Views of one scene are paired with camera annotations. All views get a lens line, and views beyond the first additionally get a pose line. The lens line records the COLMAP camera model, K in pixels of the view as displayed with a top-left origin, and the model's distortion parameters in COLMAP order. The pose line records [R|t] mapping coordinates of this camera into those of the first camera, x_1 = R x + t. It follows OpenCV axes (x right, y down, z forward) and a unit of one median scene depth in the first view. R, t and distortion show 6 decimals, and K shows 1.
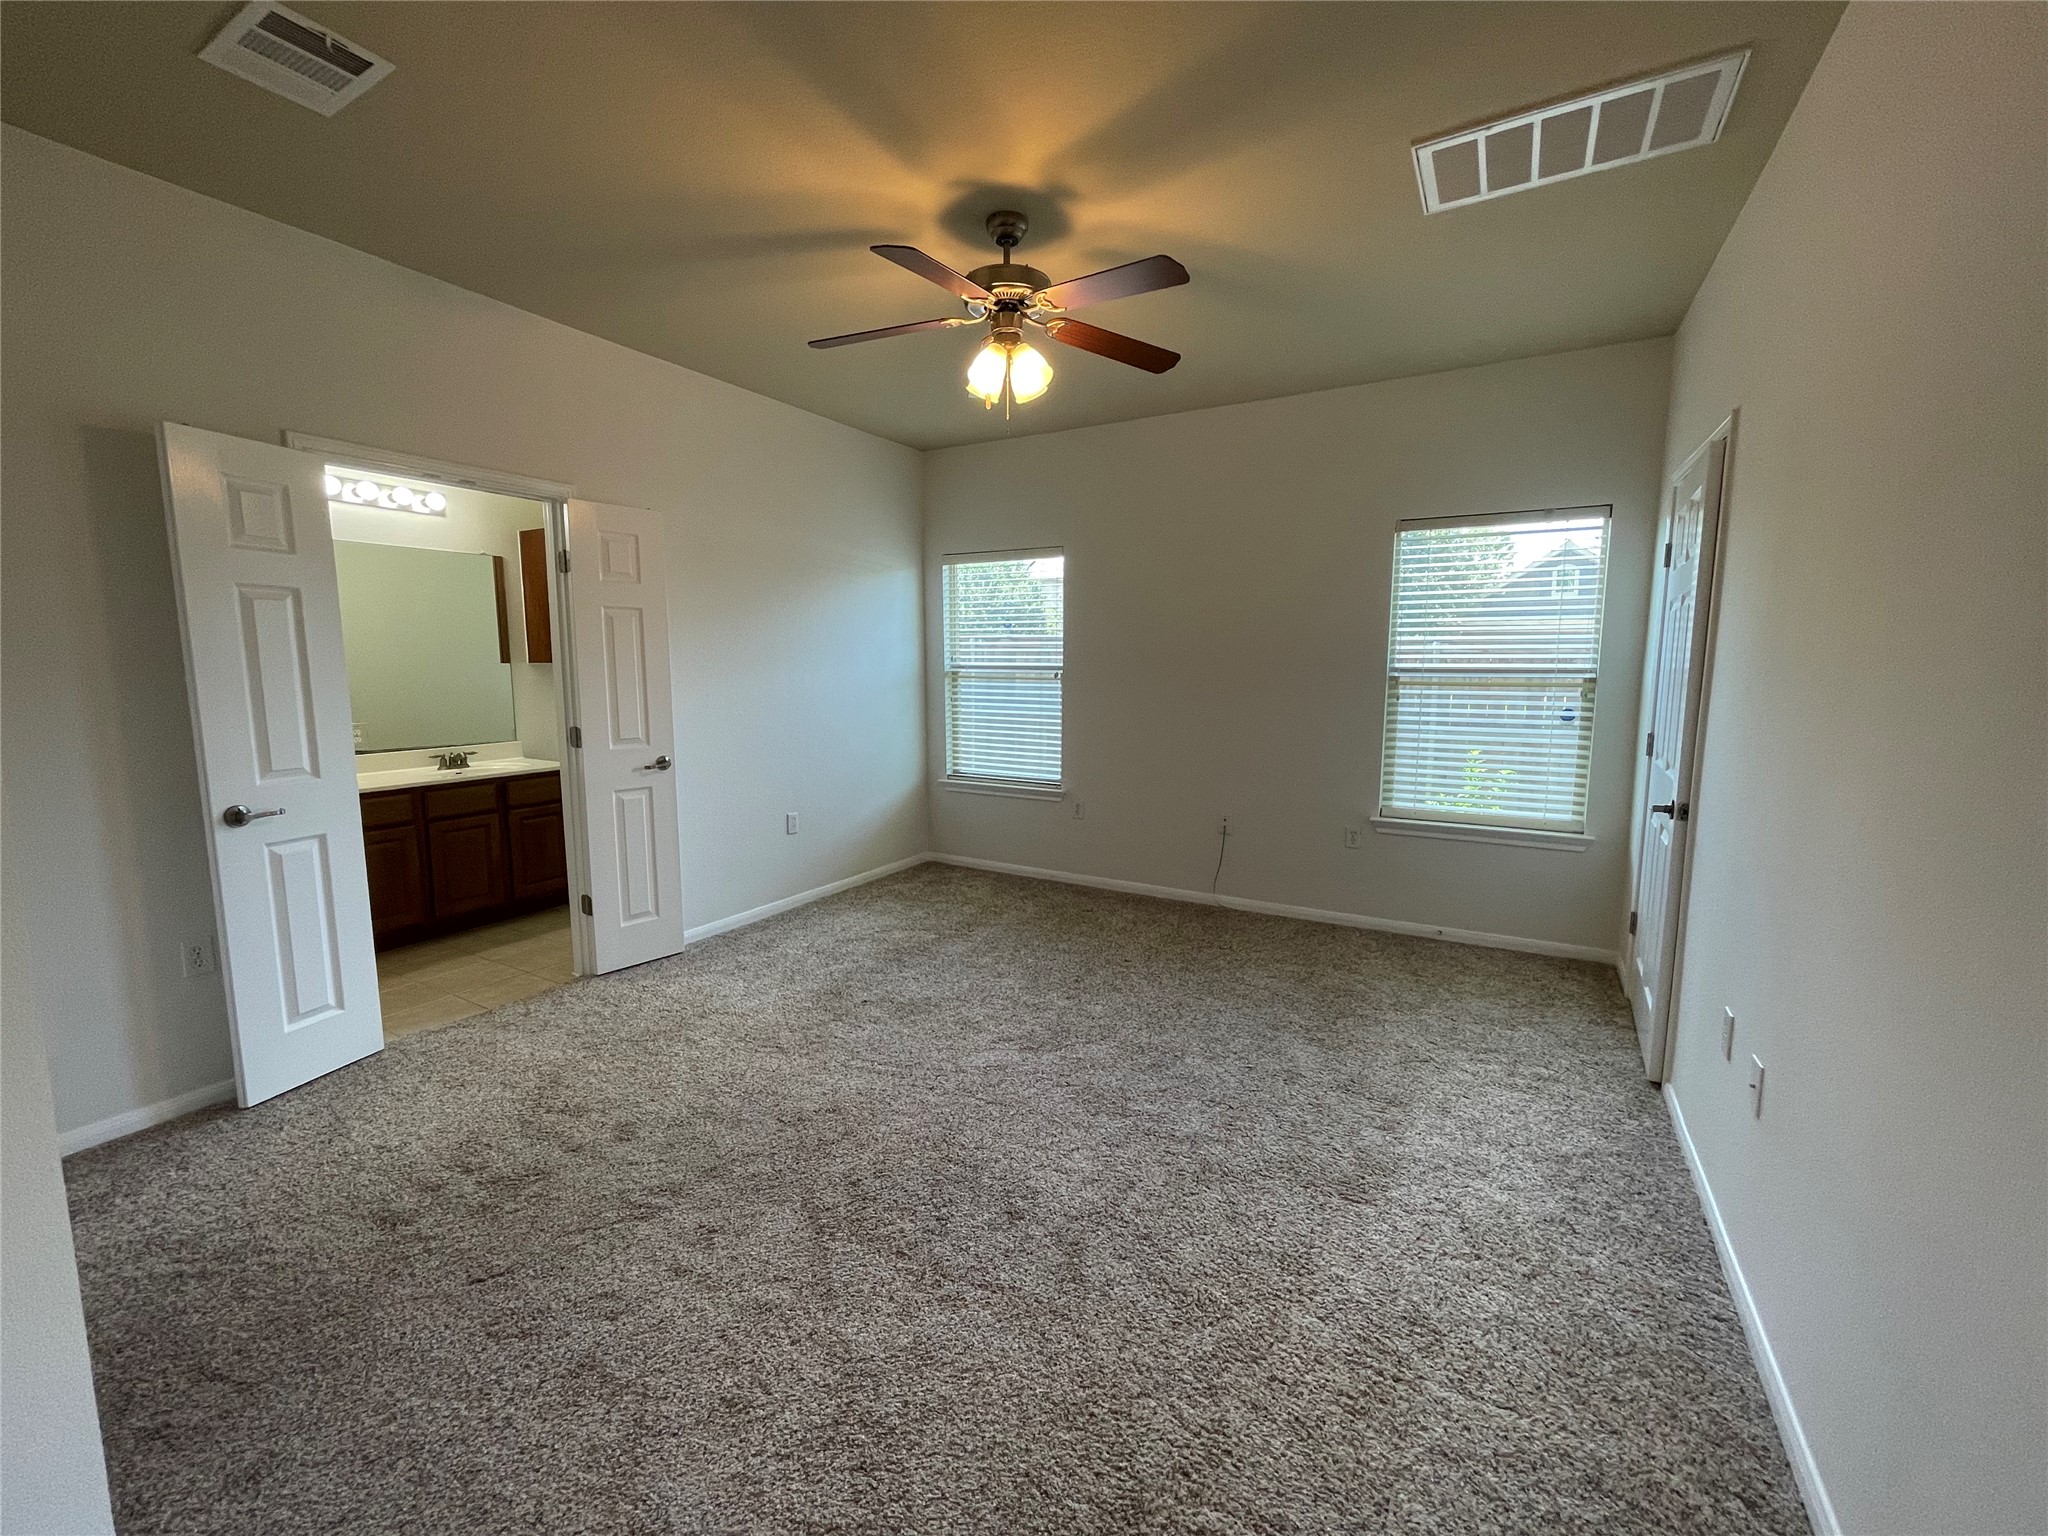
lens RADIAL K [[827.8, 0, 1014.4], [0, 827.8, 767.5], [0, 0, 1]] dist [0.000246, 0.001158]
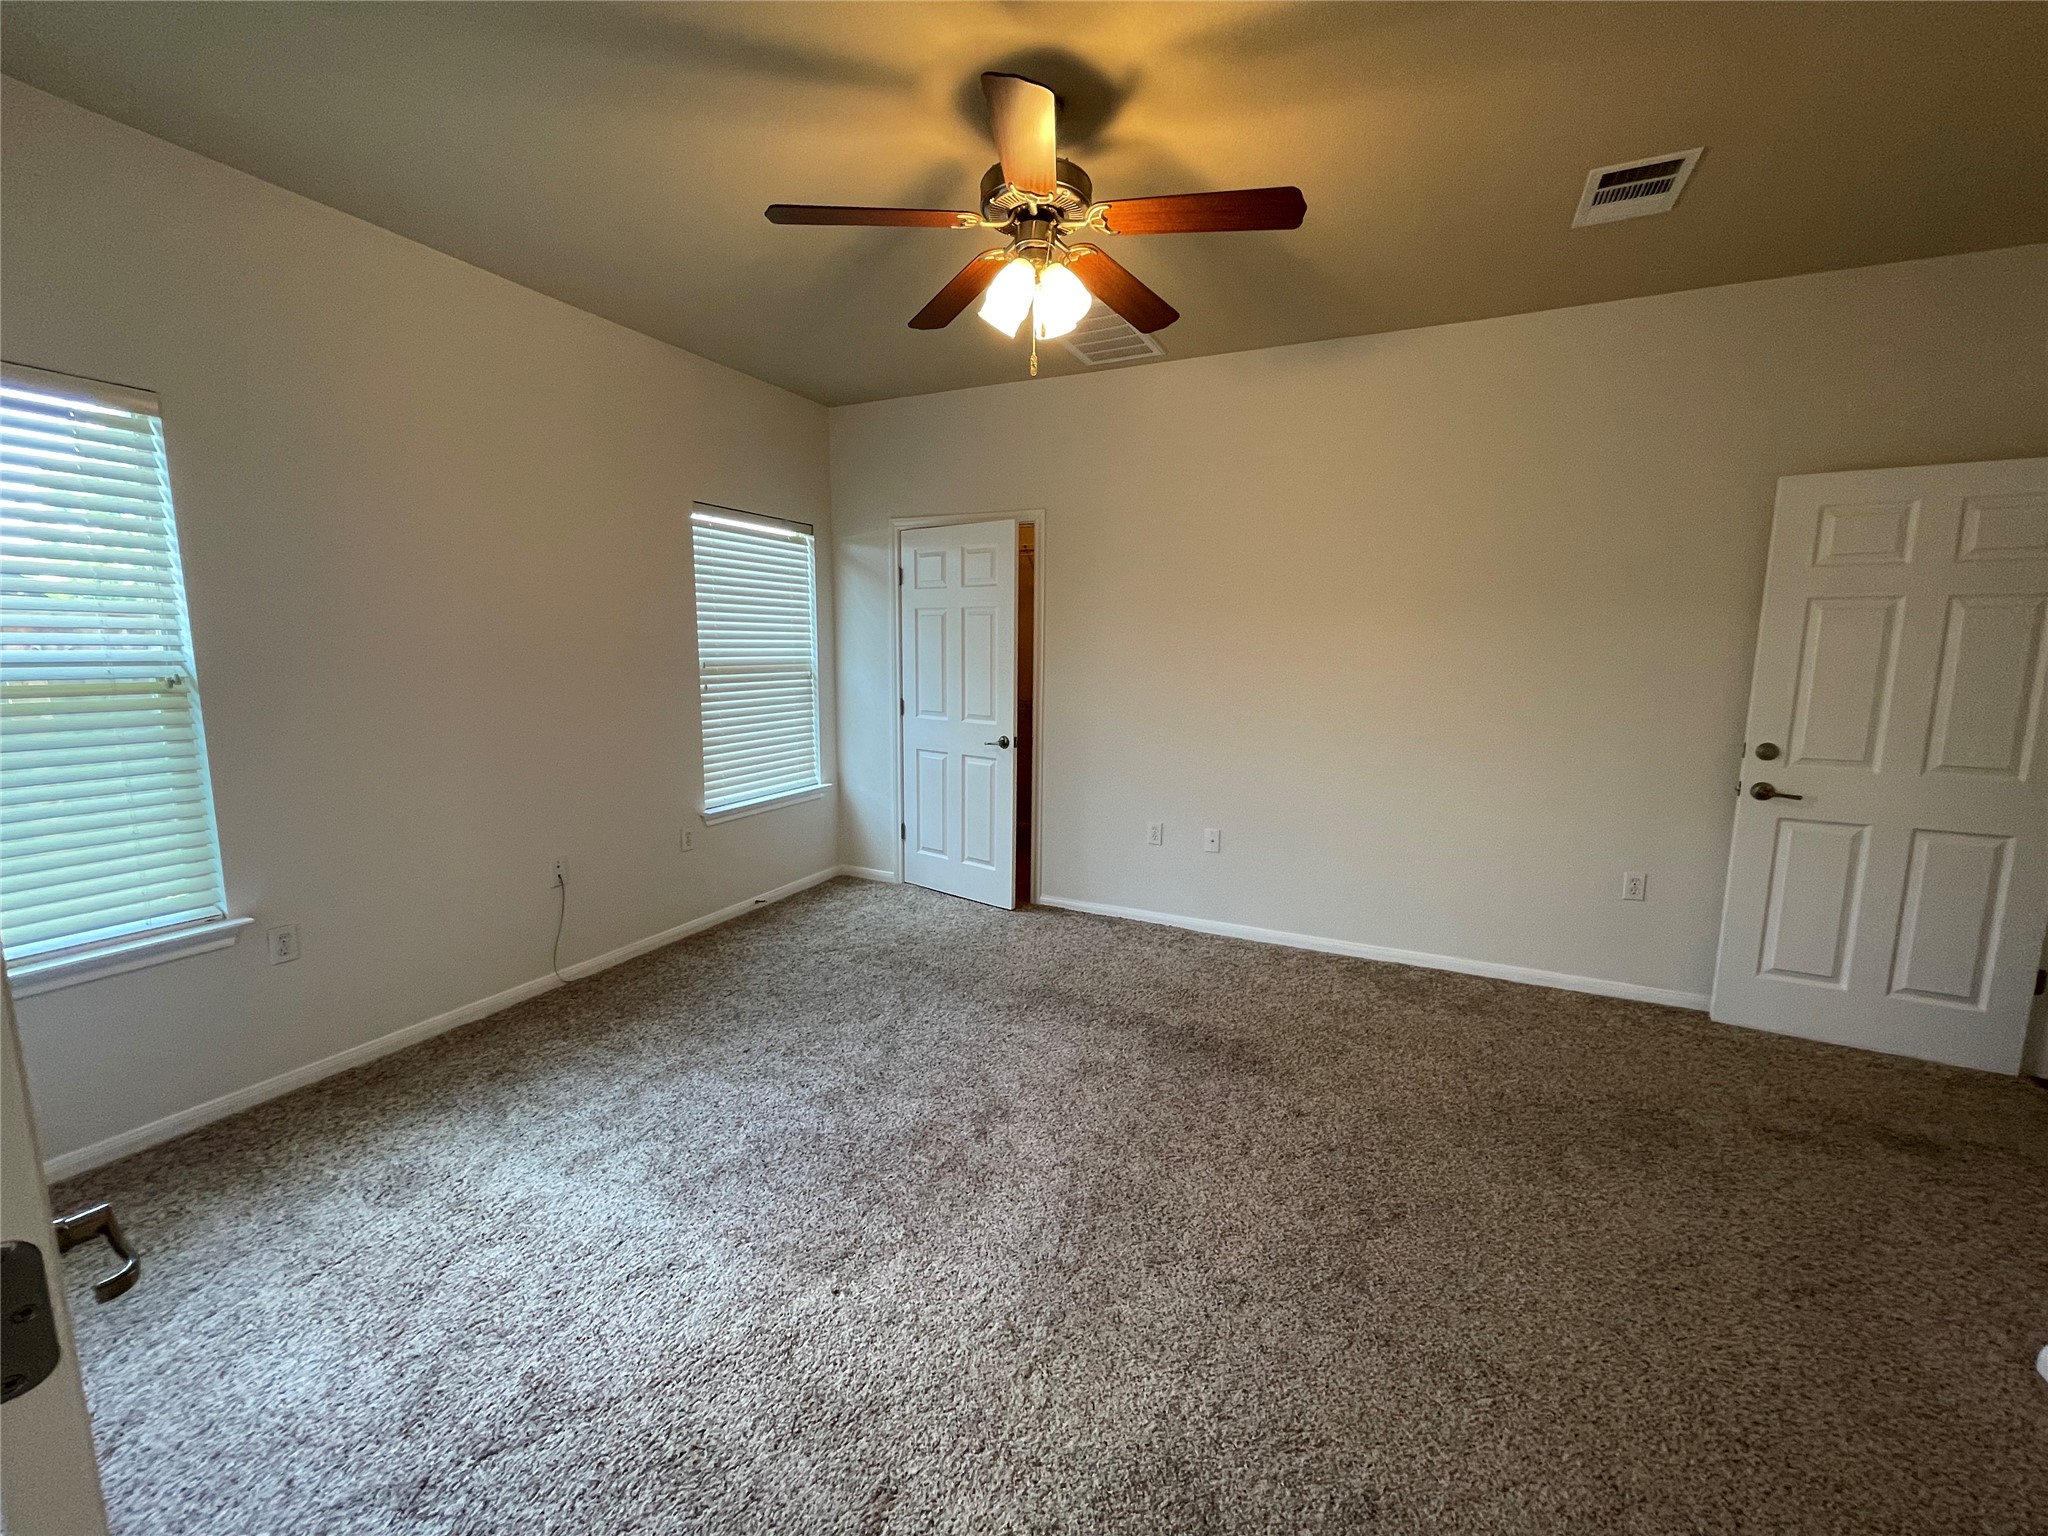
lens RADIAL K [[831.2, 0, 1026.6], [0, 831.2, 764.4], [0, 0, 1]] dist [-0.001698, 0.000003]
pose [[-0.092454, -0.138555, 0.986030, -0.696682], [0.117620, 0.981818, 0.148992, -0.119736], [-0.988746, 0.129752, -0.074476, 0.904446]]
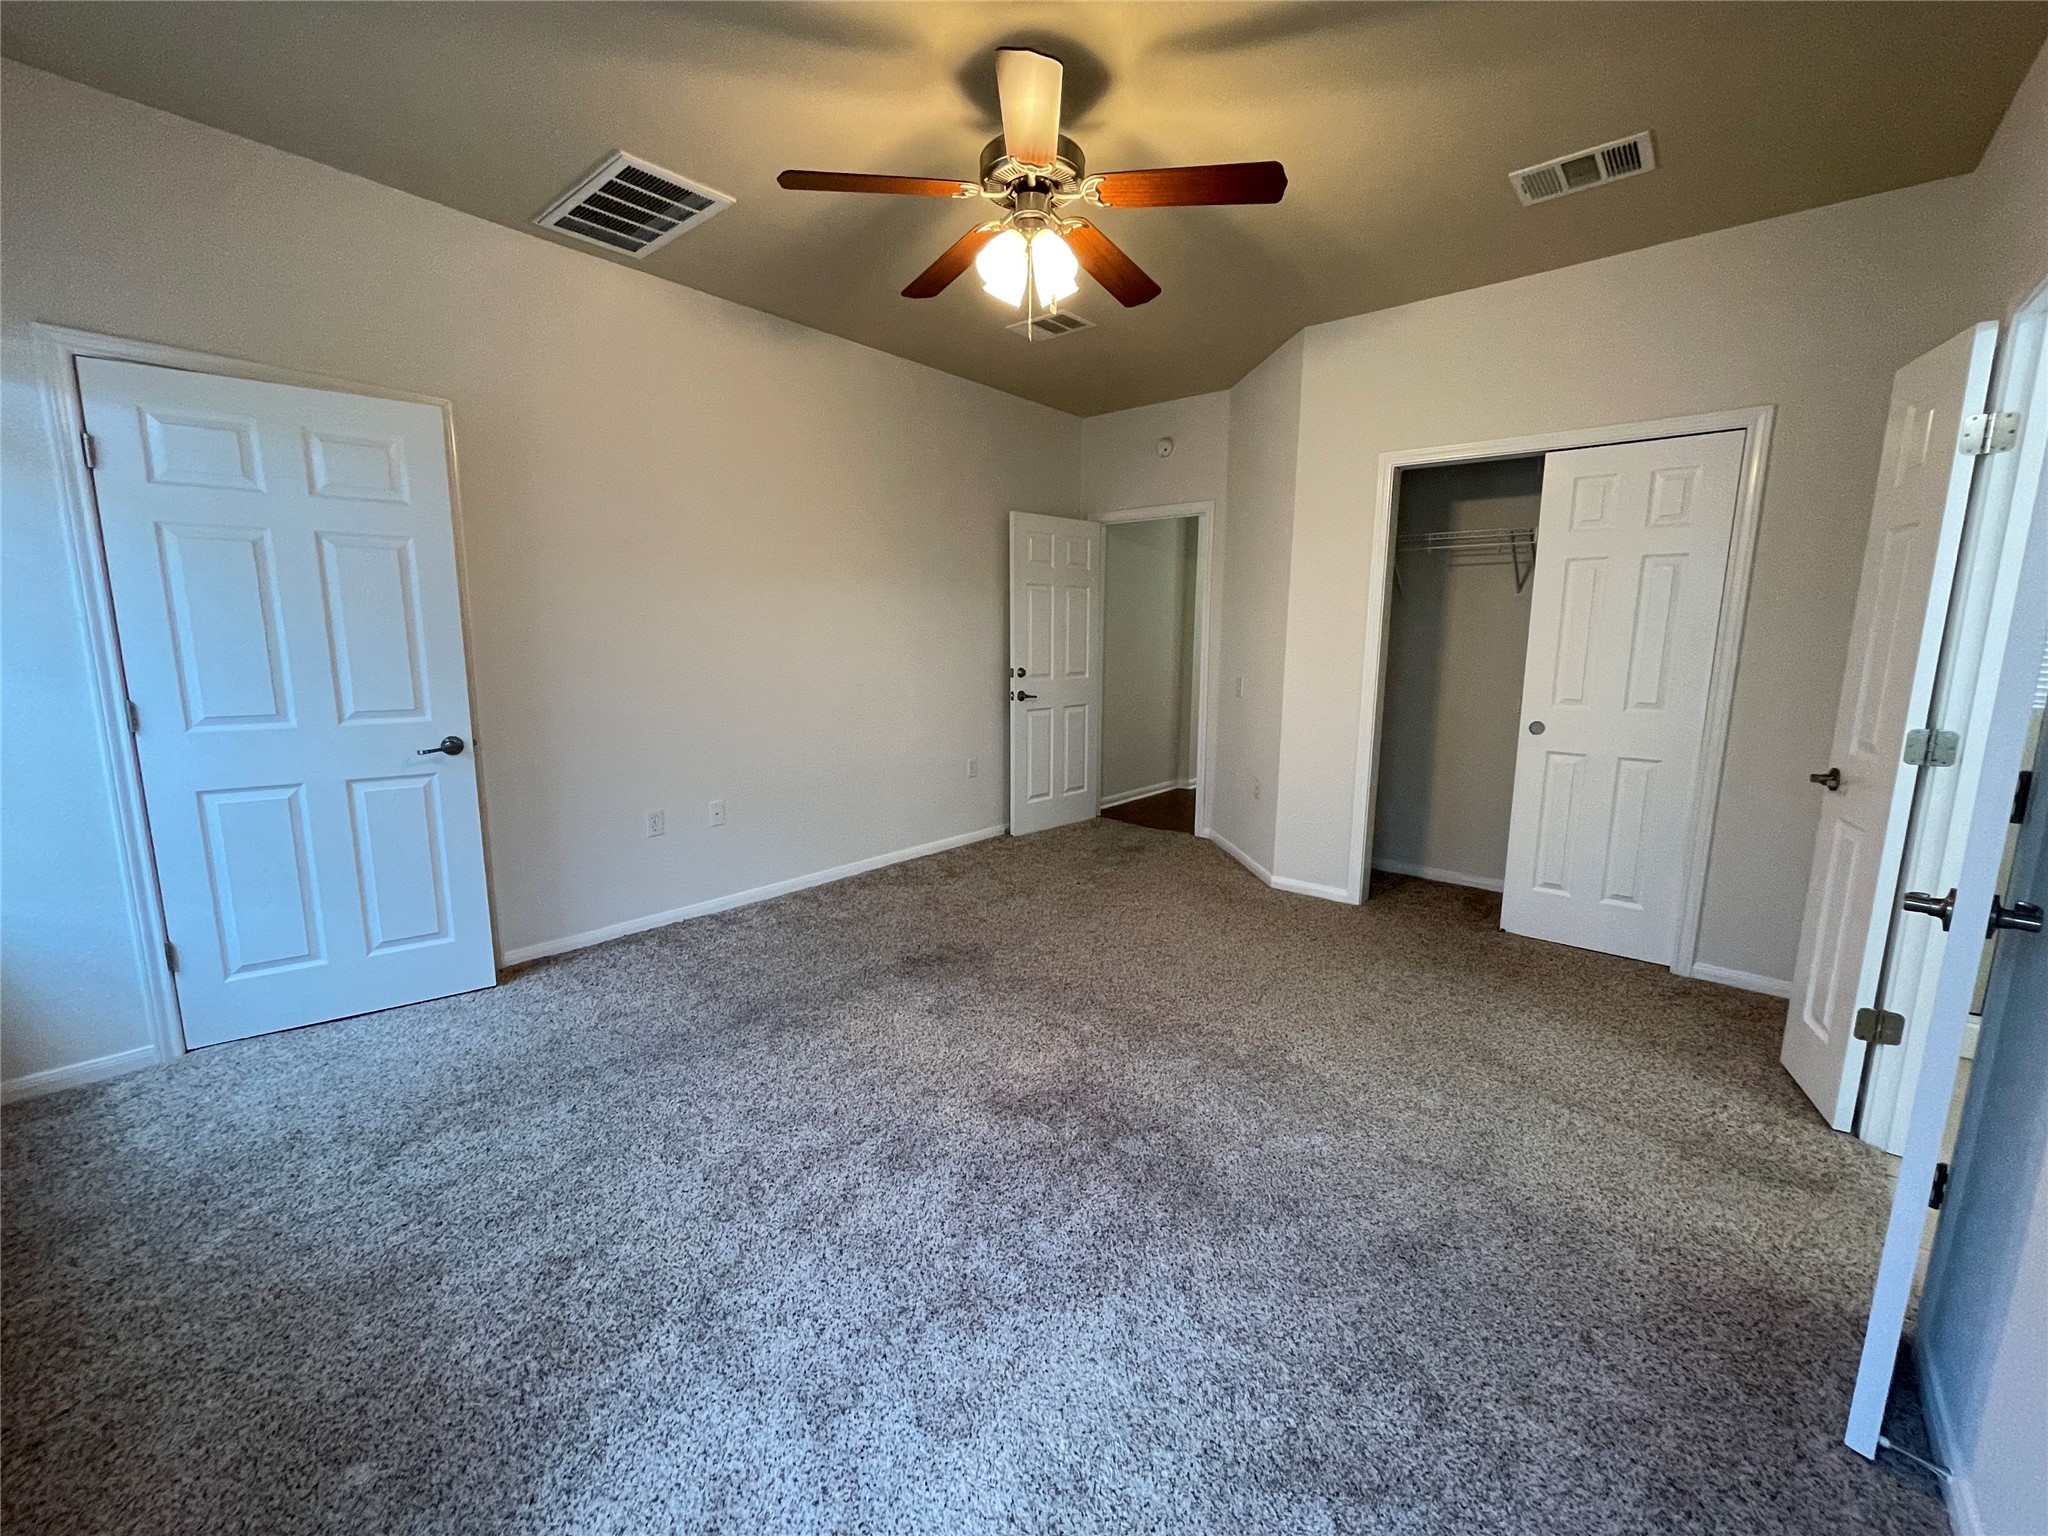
lens RADIAL K [[827.8, 0, 1014.4], [0, 827.8, 767.5], [0, 0, 1]] dist [0.000246, 0.001158]
pose [[-0.985261, -0.031507, 0.168132, -0.122308], [0.018461, 0.957567, 0.287620, -0.181126], [-0.170060, 0.286485, -0.942871, 1.565925]]
